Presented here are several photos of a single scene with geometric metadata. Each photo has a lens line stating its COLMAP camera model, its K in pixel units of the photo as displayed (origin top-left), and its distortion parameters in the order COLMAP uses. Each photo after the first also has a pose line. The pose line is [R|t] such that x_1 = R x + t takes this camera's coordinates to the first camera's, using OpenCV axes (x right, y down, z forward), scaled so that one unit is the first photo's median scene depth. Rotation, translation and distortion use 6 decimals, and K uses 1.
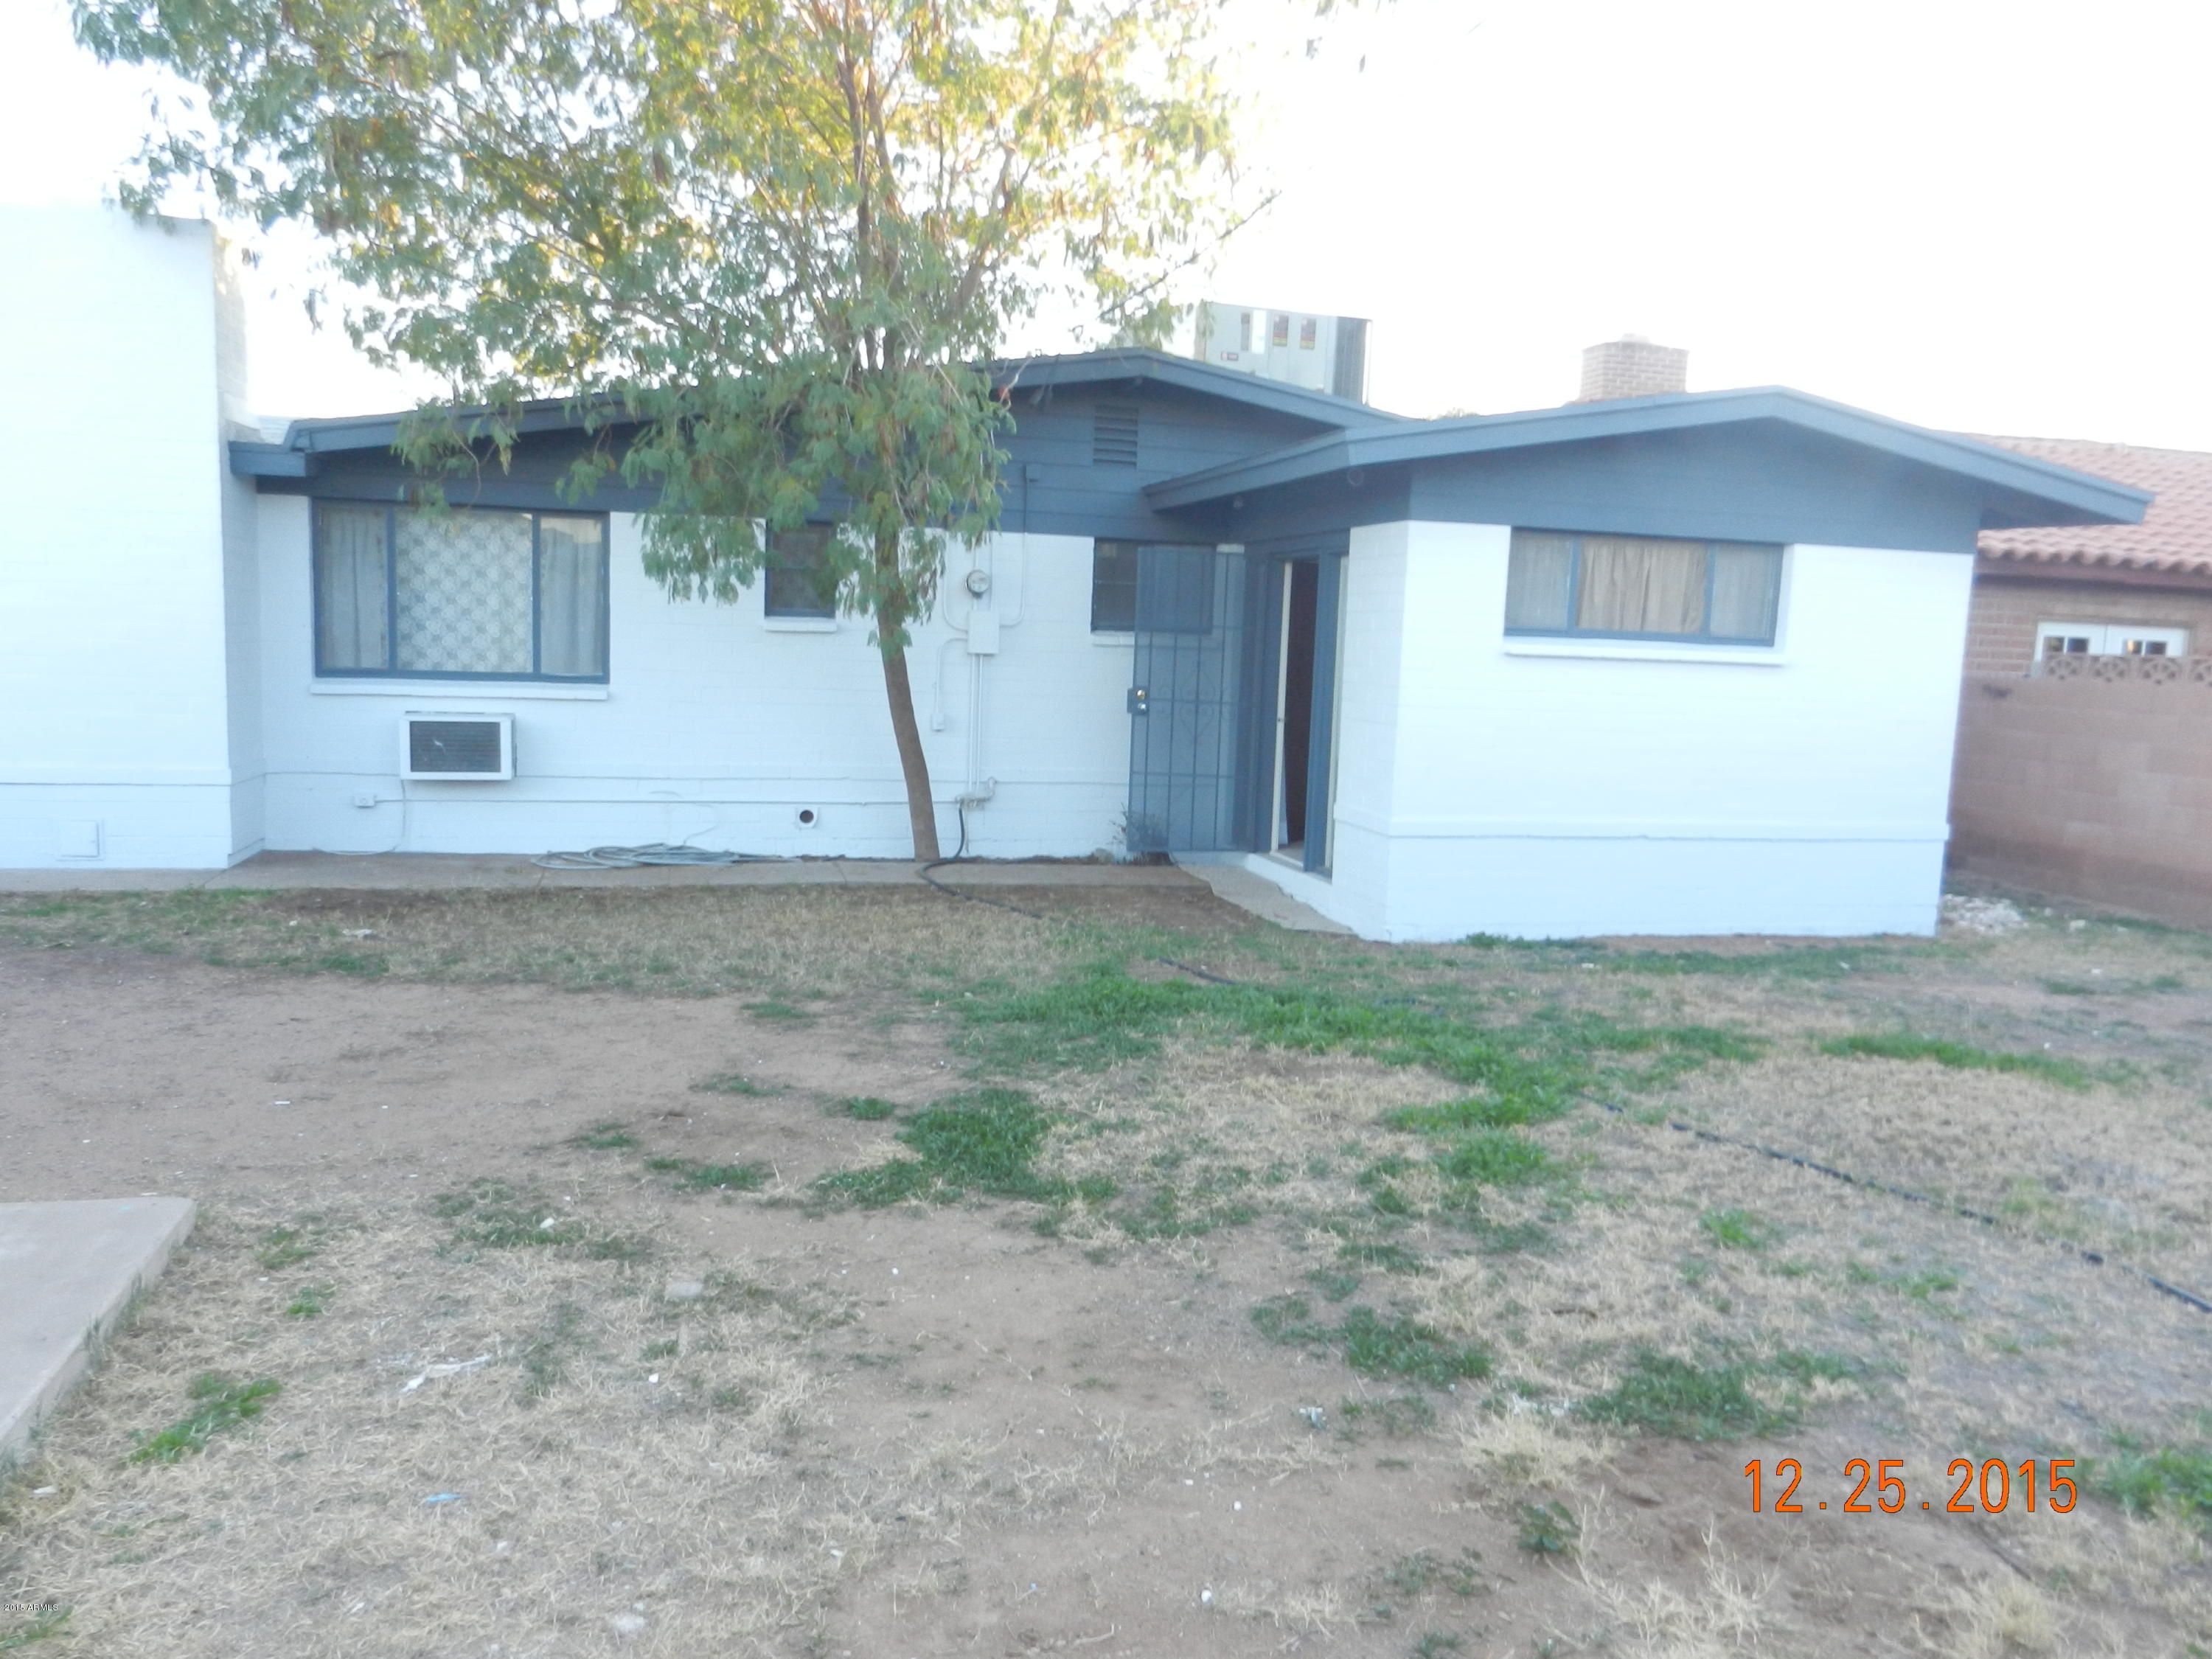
lens RADIAL K [[1631.8, 0, 1106.0], [0, 1631.8, 829.5], [0, 0, 1]] dist [0.004428, -0.002635]
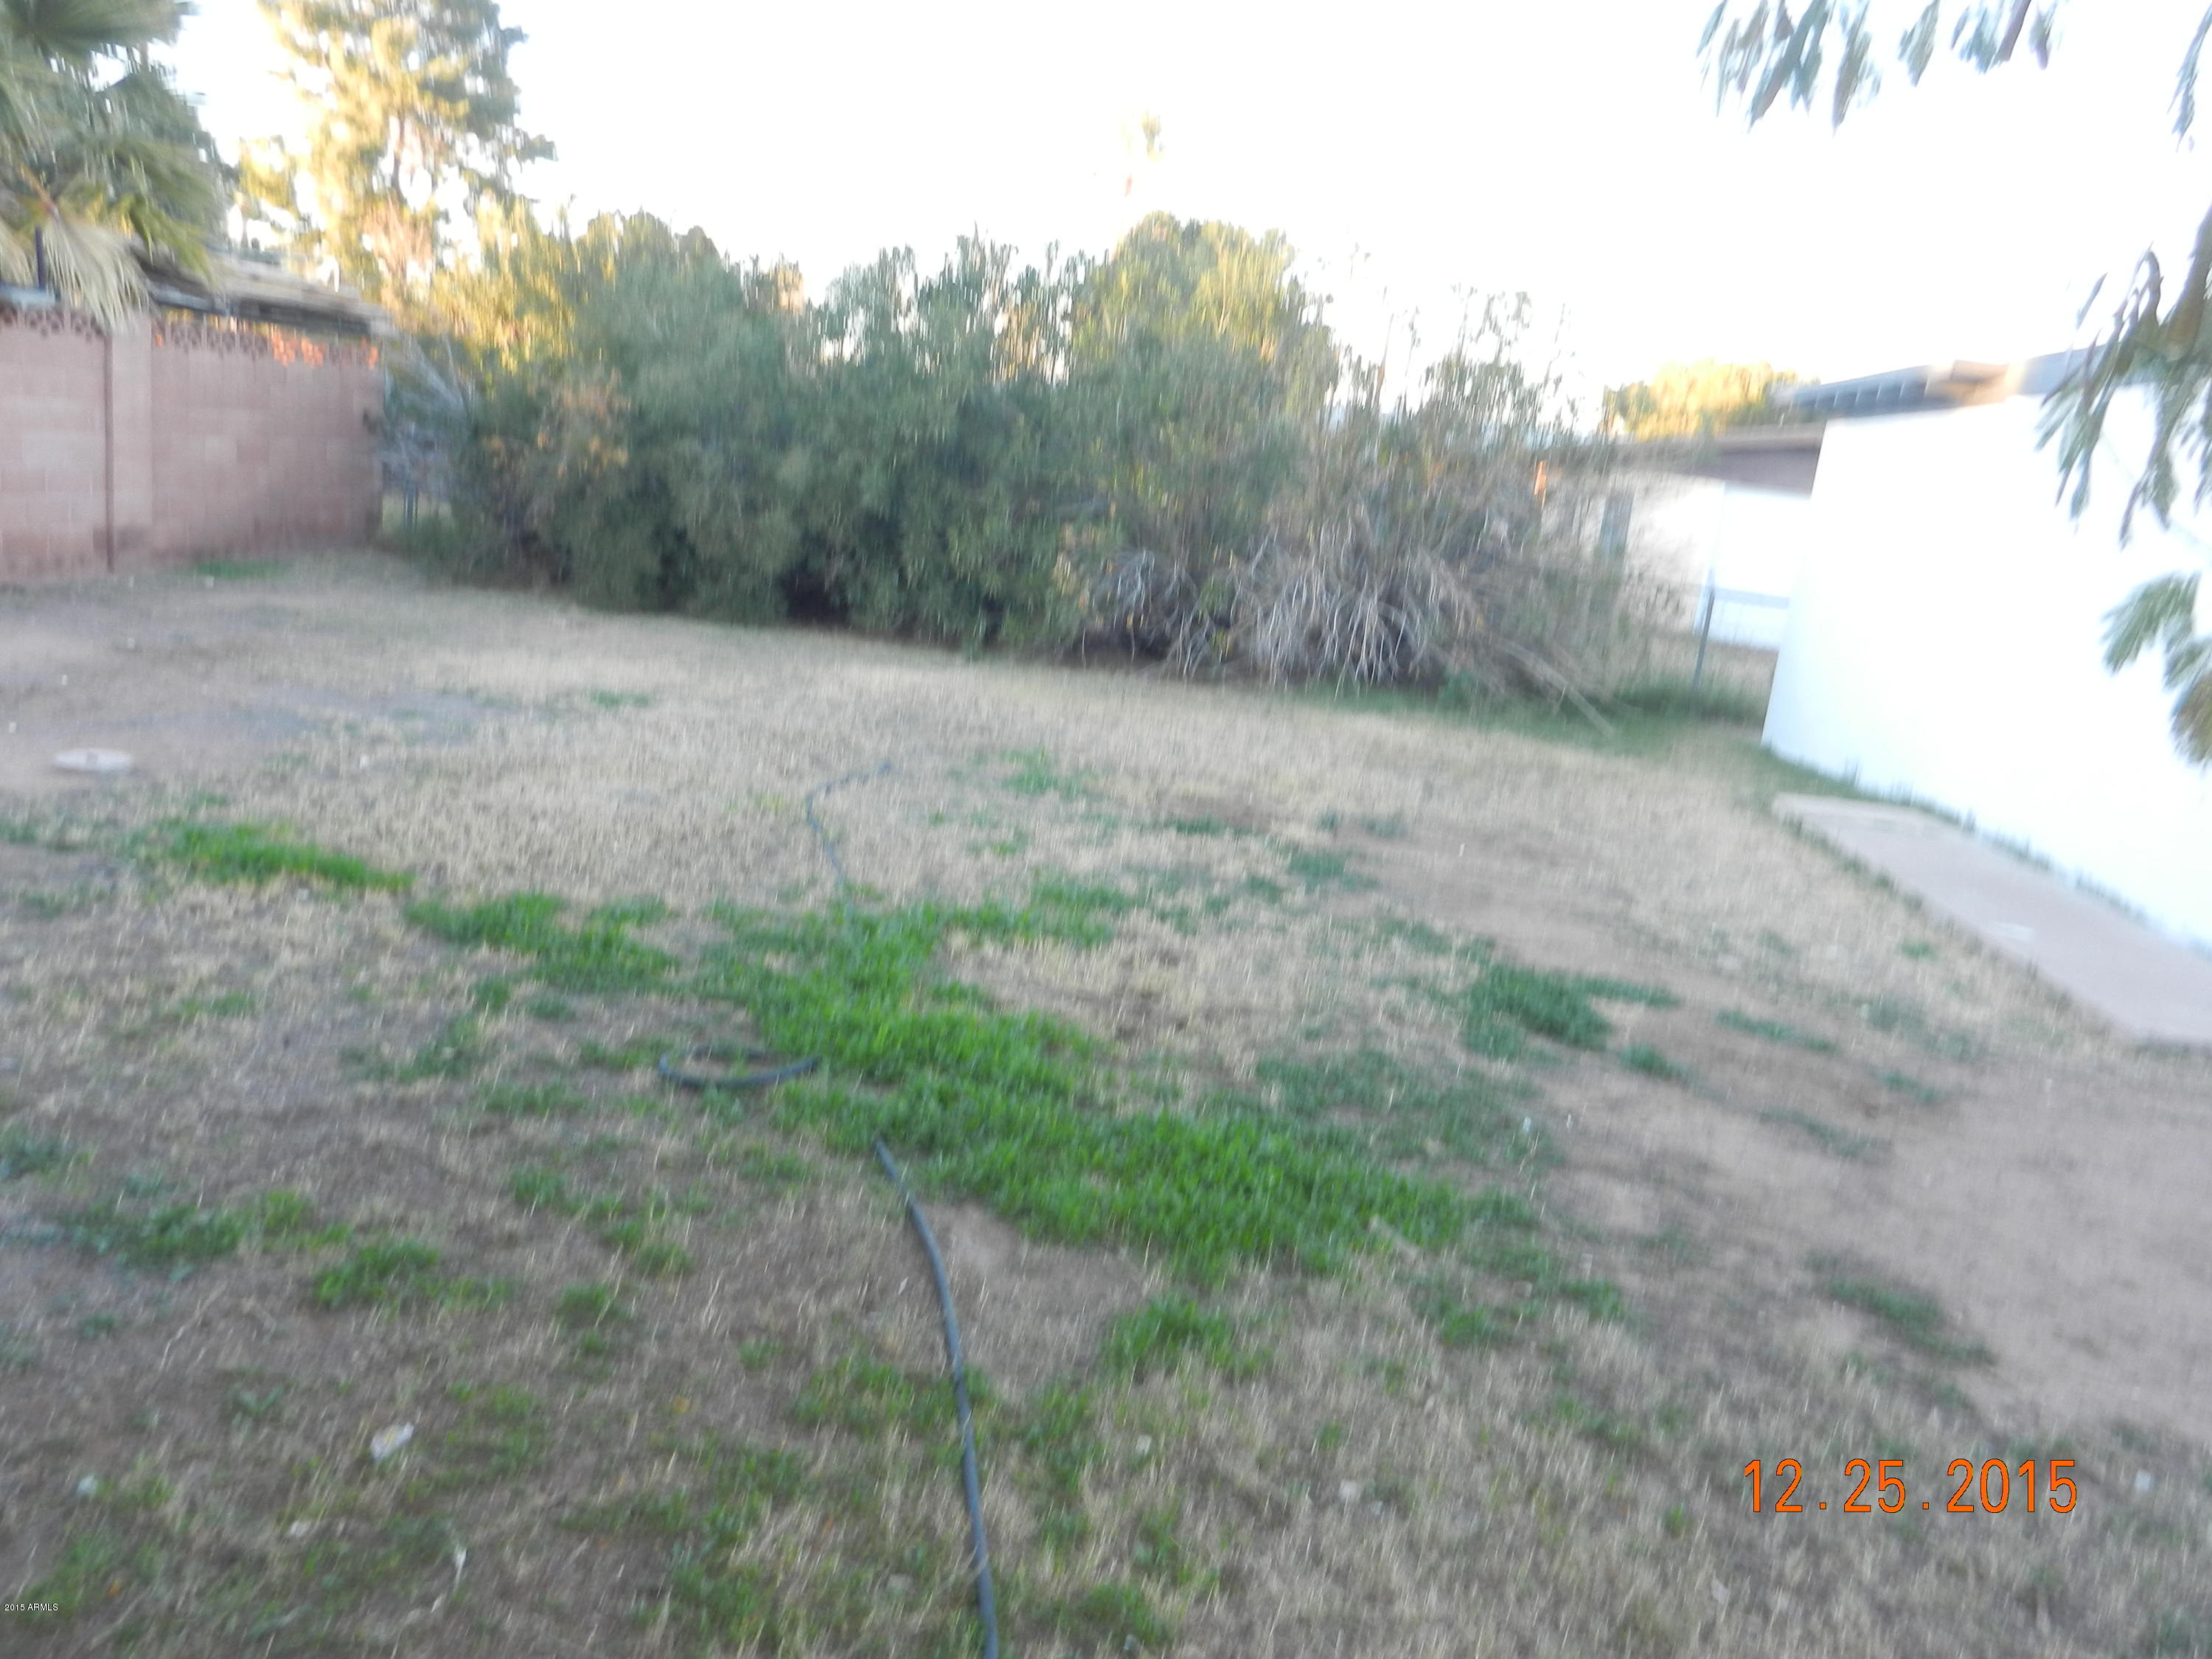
lens RADIAL K [[1631.8, 0, 1106.0], [0, 1631.8, 829.5], [0, 0, 1]] dist [0.004428, -0.002635]
pose [[-0.925344, -0.219144, 0.309377, -0.125542], [-0.108312, 0.934818, 0.338207, -0.237530], [-0.363327, 0.279448, -0.888764, 1.998898]]
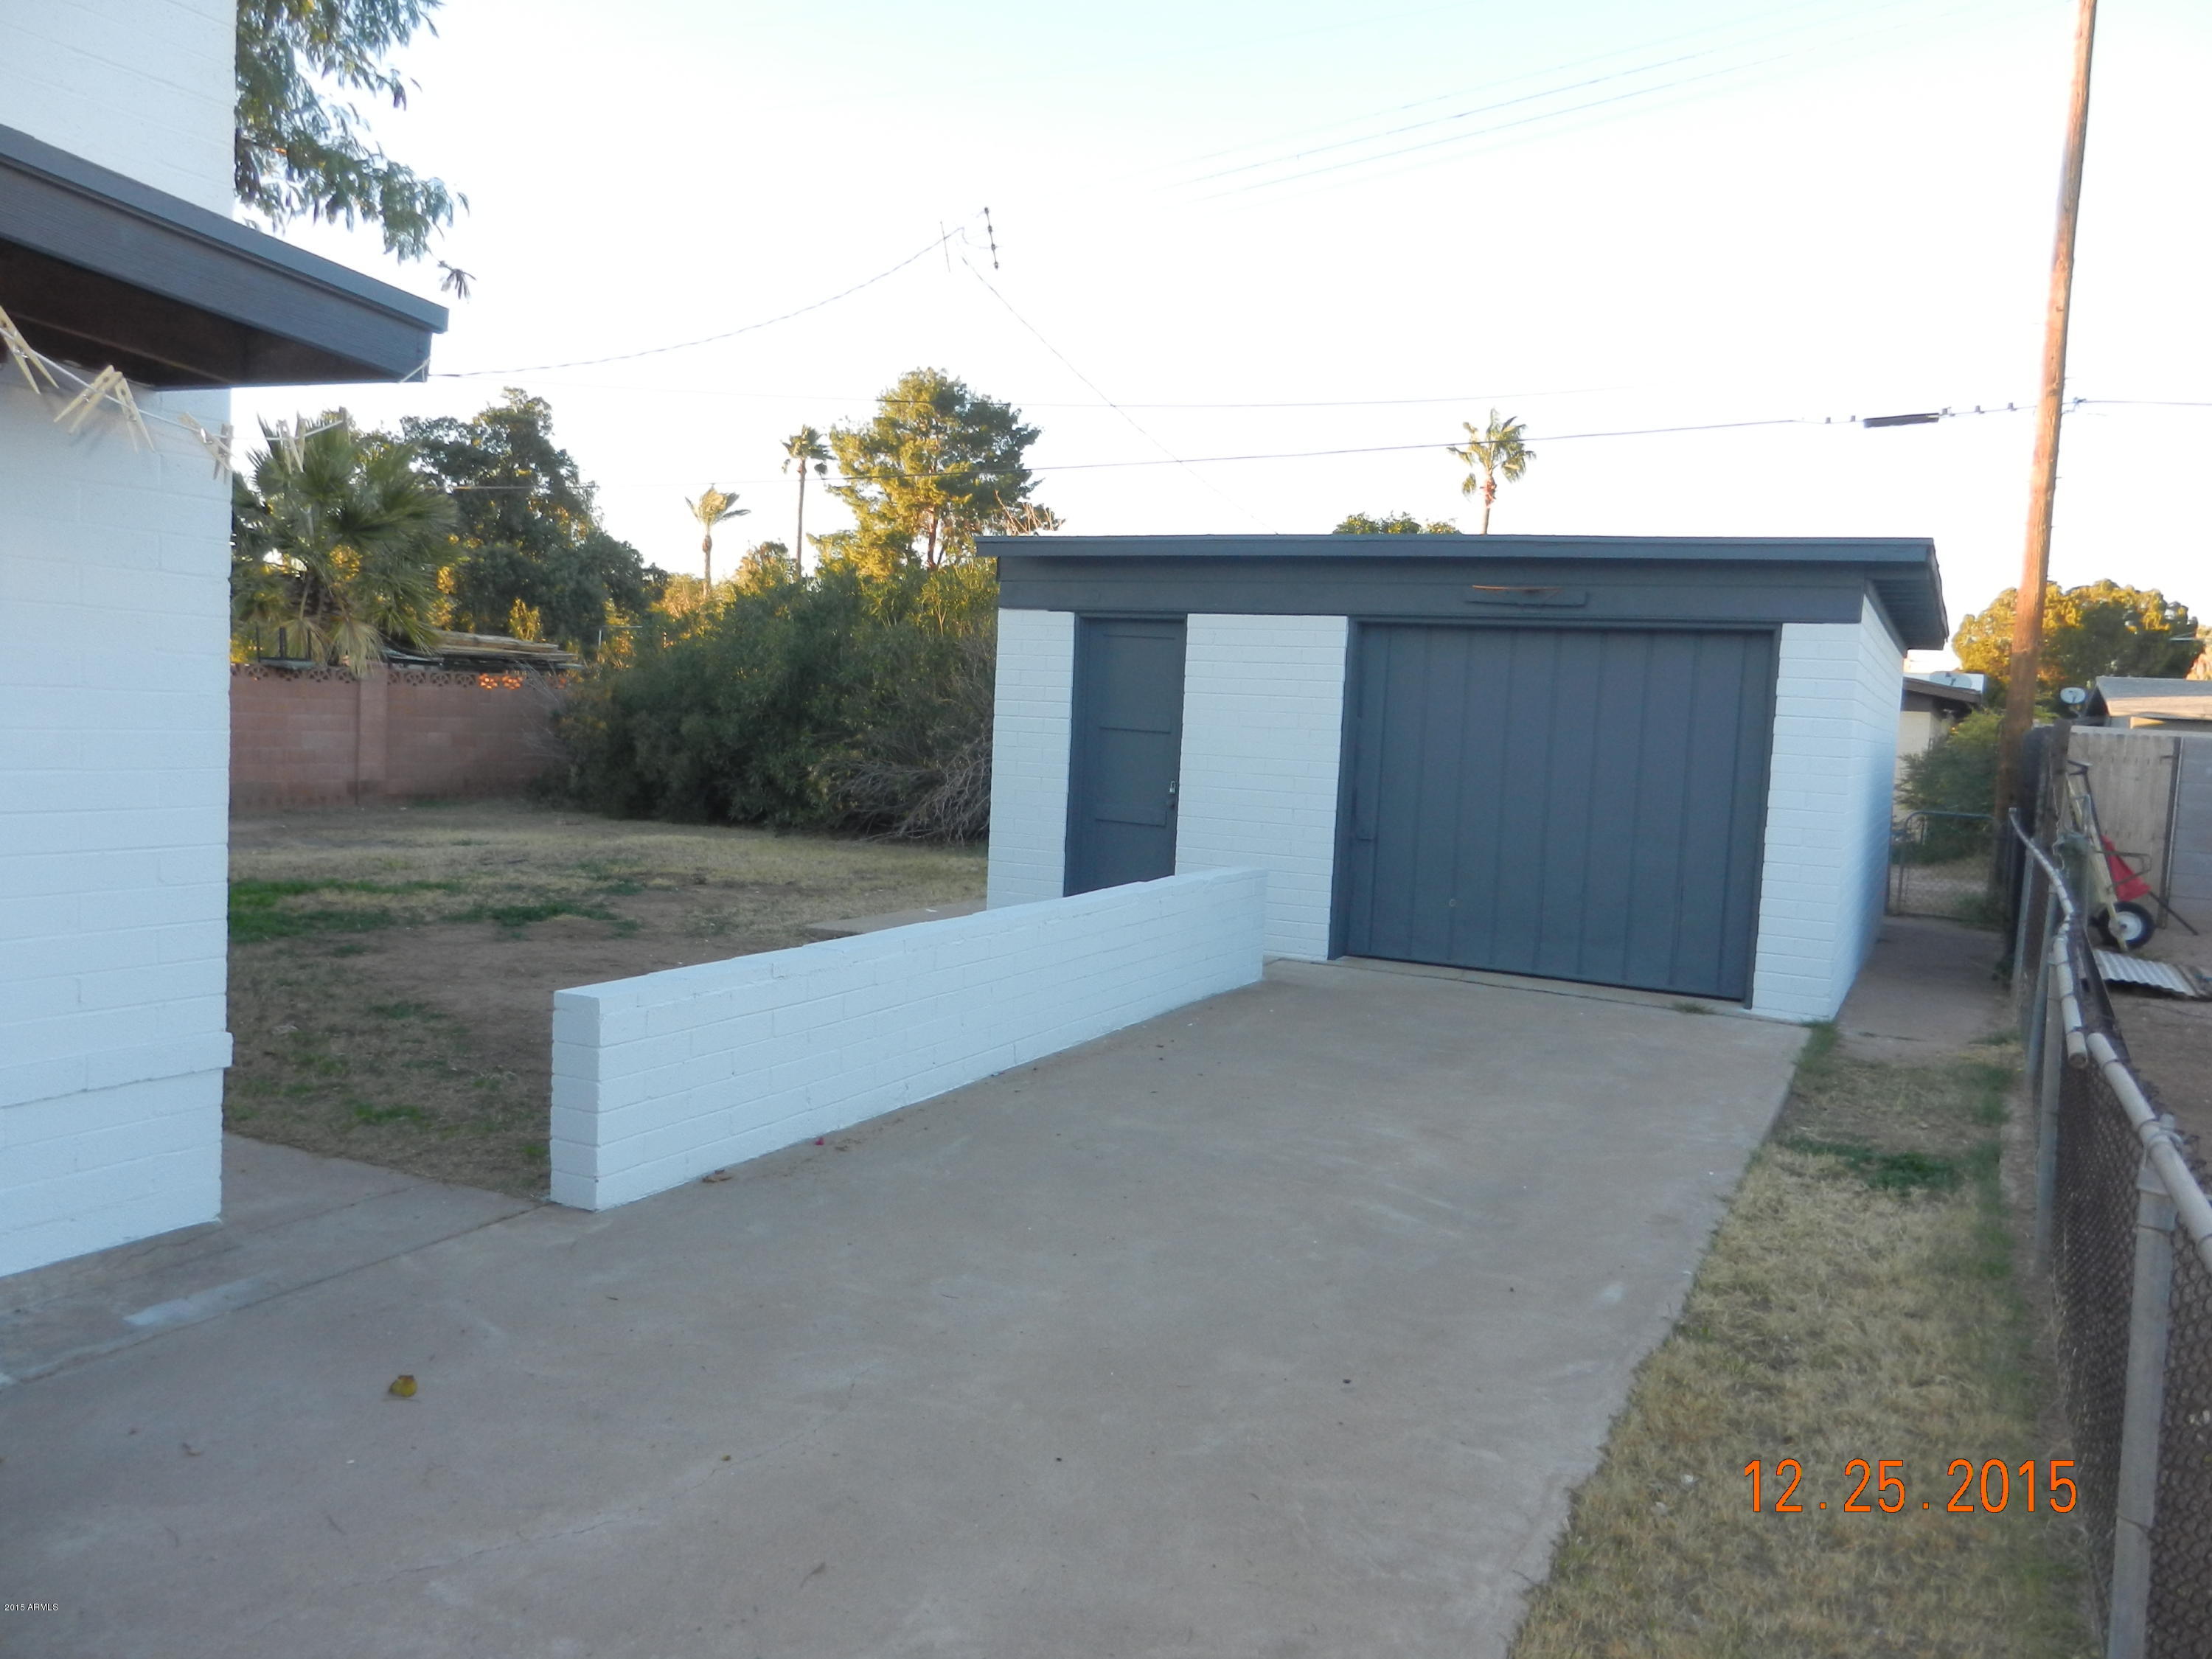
lens RADIAL K [[1631.8, 0, 1106.0], [0, 1631.8, 829.5], [0, 0, 1]] dist [0.004428, -0.002635]
pose [[-0.730124, -0.120575, 0.672593, -2.054750], [0.005744, 0.983191, 0.182491, -0.330723], [-0.683291, 0.137104, -0.717158, 2.061729]]
